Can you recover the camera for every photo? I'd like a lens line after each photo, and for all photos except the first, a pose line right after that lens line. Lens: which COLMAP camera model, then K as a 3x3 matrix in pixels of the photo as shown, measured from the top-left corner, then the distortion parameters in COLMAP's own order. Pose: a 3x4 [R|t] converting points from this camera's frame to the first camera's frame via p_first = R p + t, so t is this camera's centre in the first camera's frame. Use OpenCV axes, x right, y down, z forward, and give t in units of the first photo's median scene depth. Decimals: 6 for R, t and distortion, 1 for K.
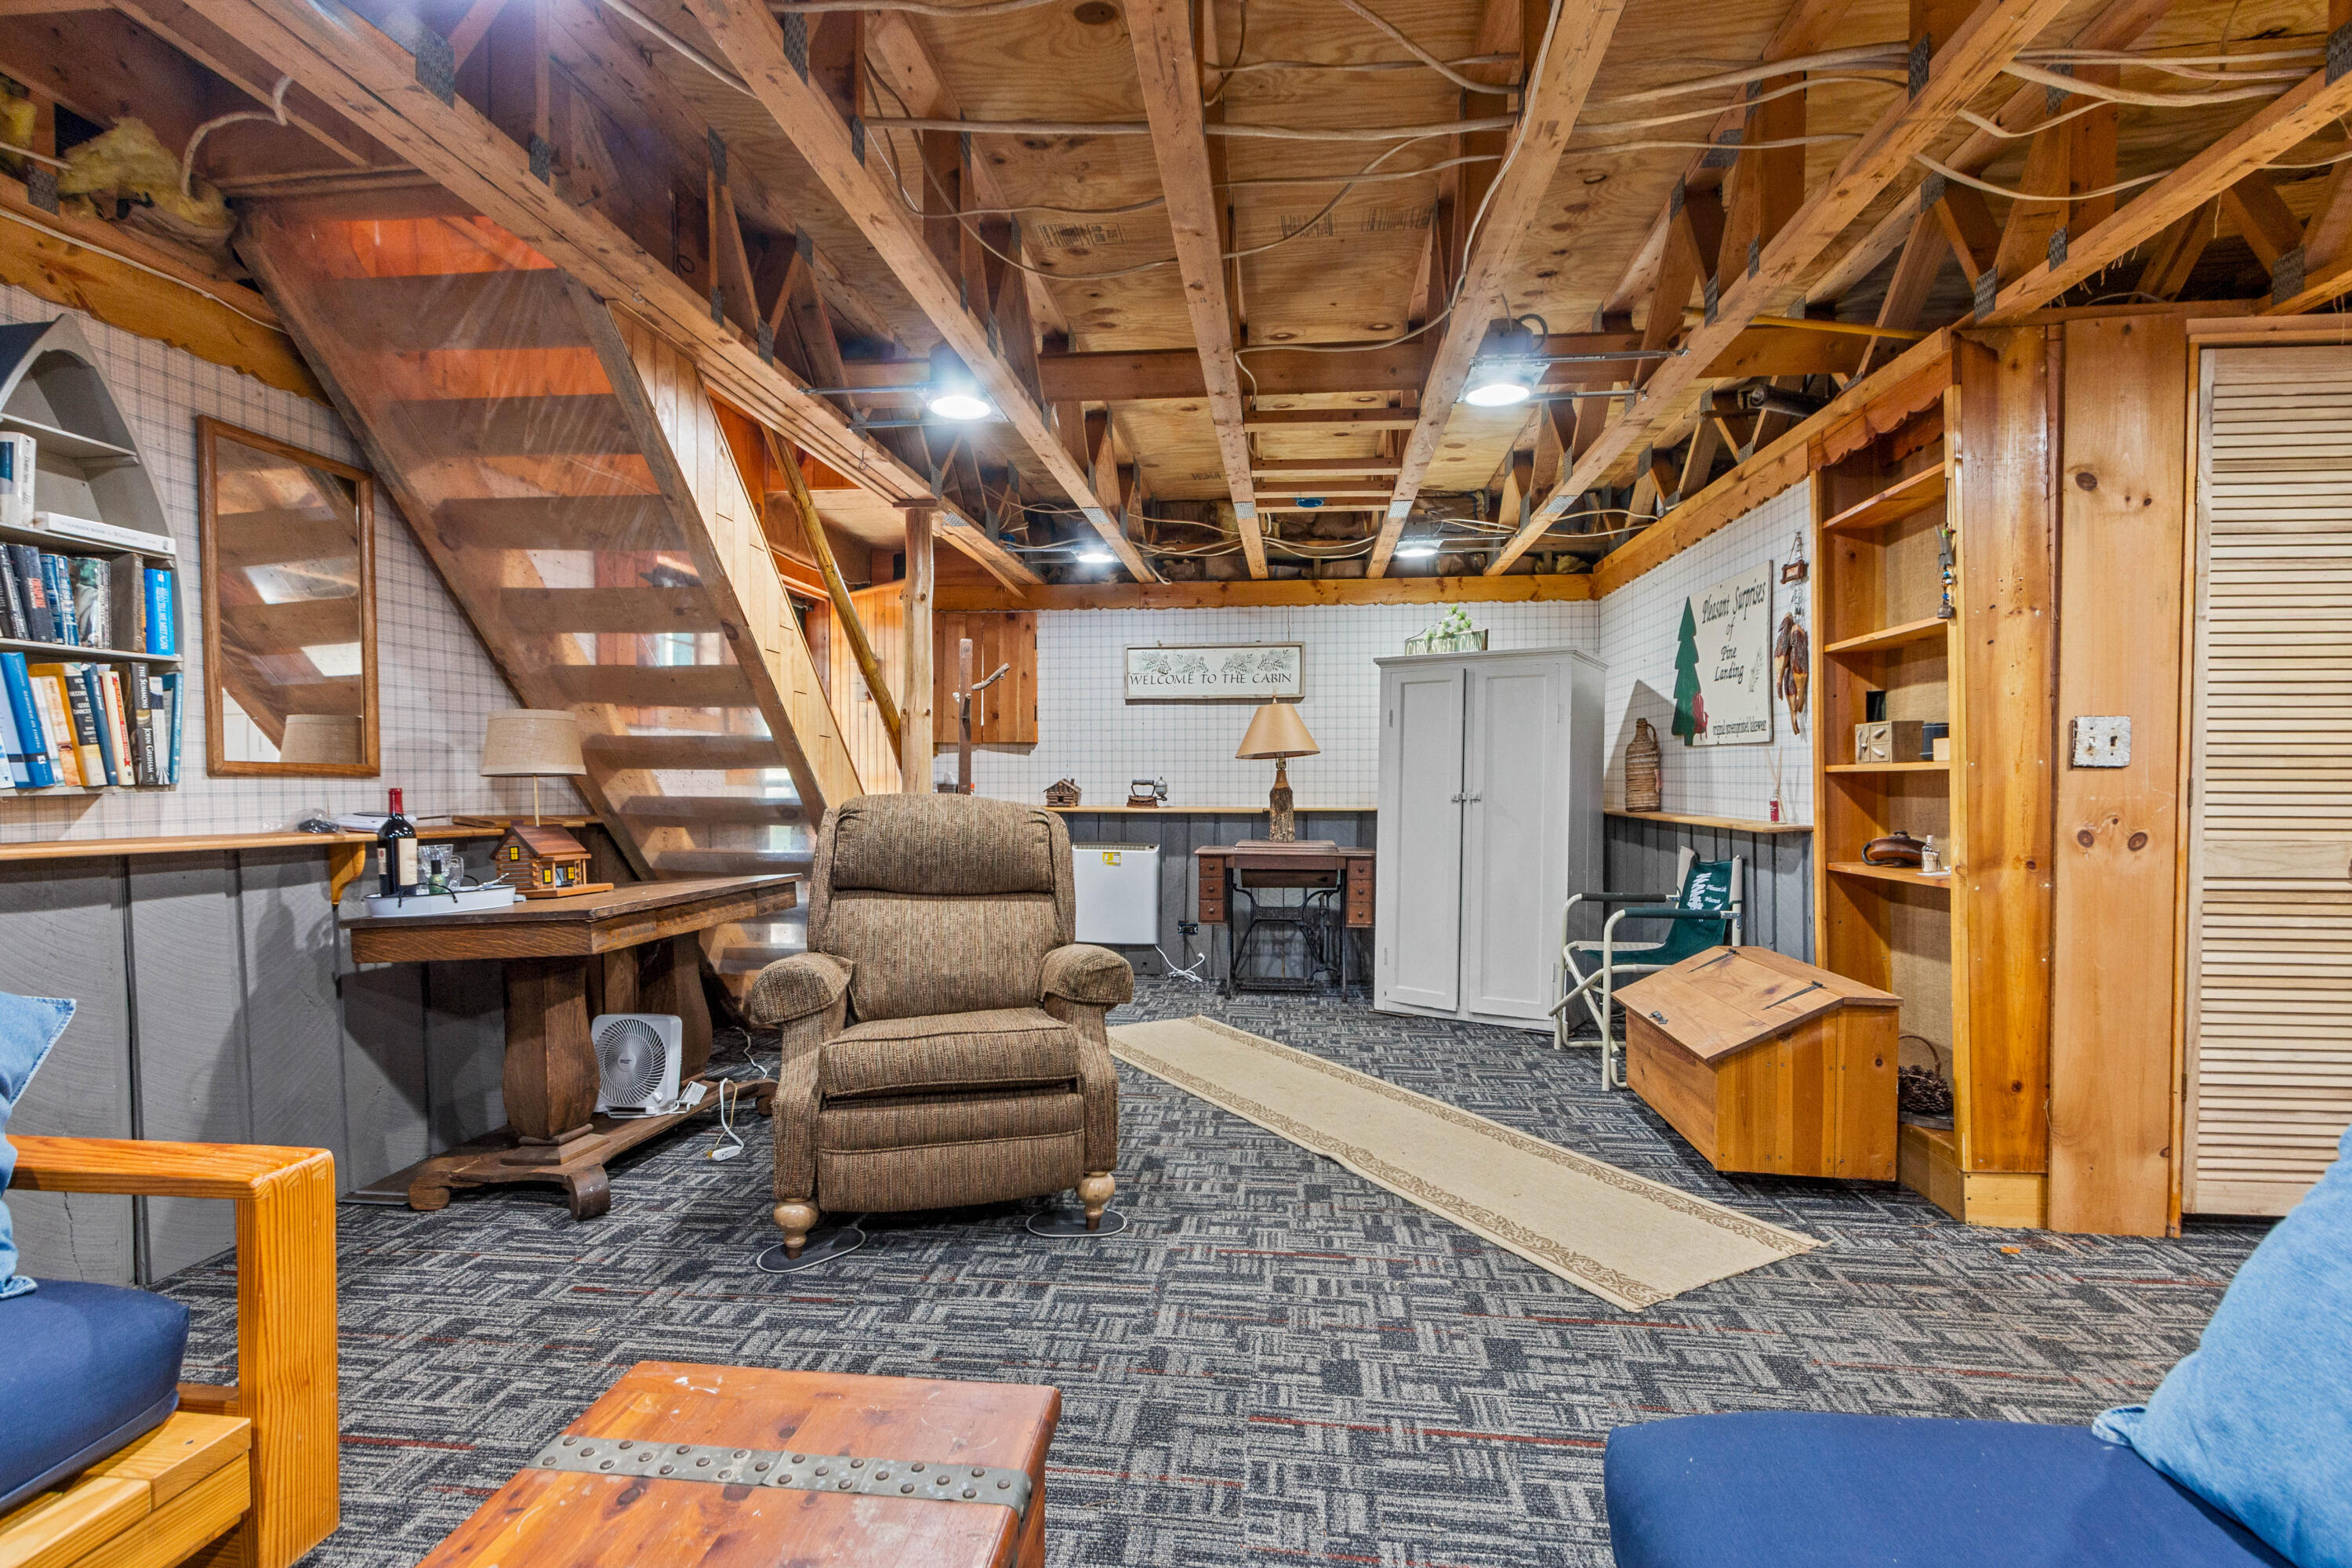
lens RADIAL K [[1082.6, 0, 1175.8], [0, 1082.6, 787.9], [0, 0, 1]] dist [0.009233, -0.002364]
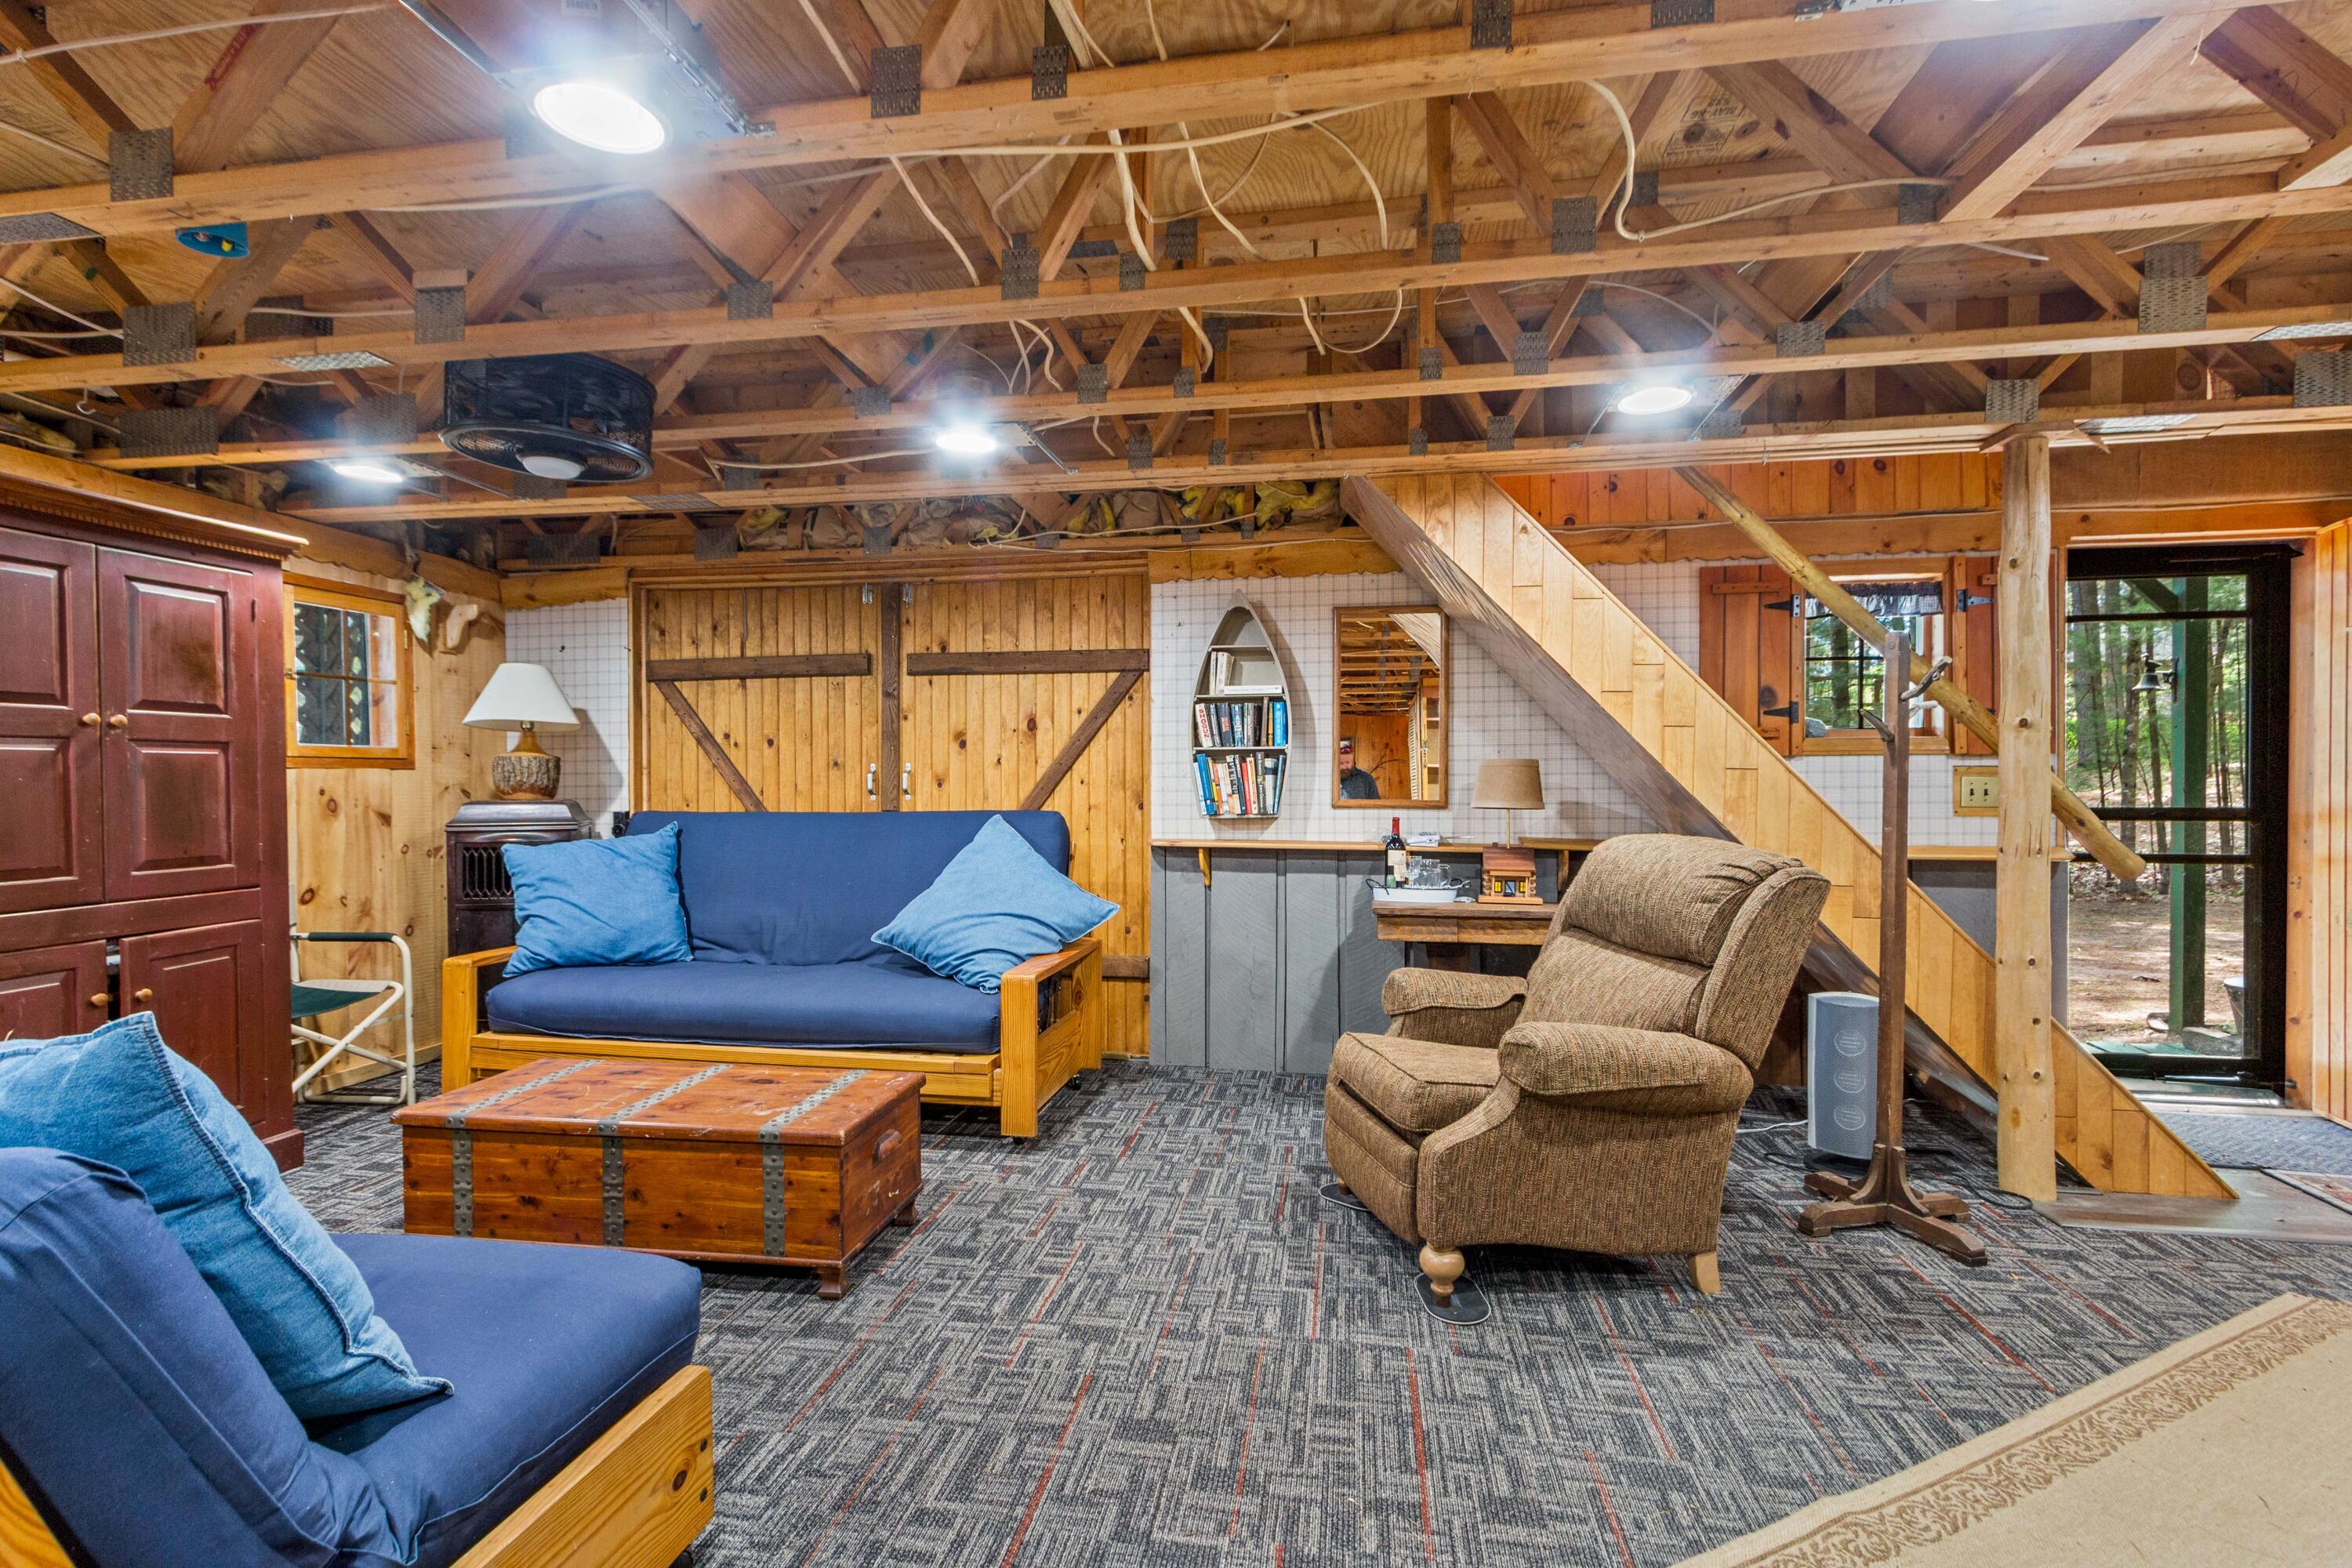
lens RADIAL K [[1082.6, 0, 1172.4], [0, 1082.6, 794.0], [0, 0, 1]] dist [0.009233, -0.002364]
pose [[-0.059534, 0.007107, -0.998201, 0.990847], [-0.006448, 0.999951, 0.007504, -0.050346], [0.998205, 0.006883, -0.059485, 0.924650]]
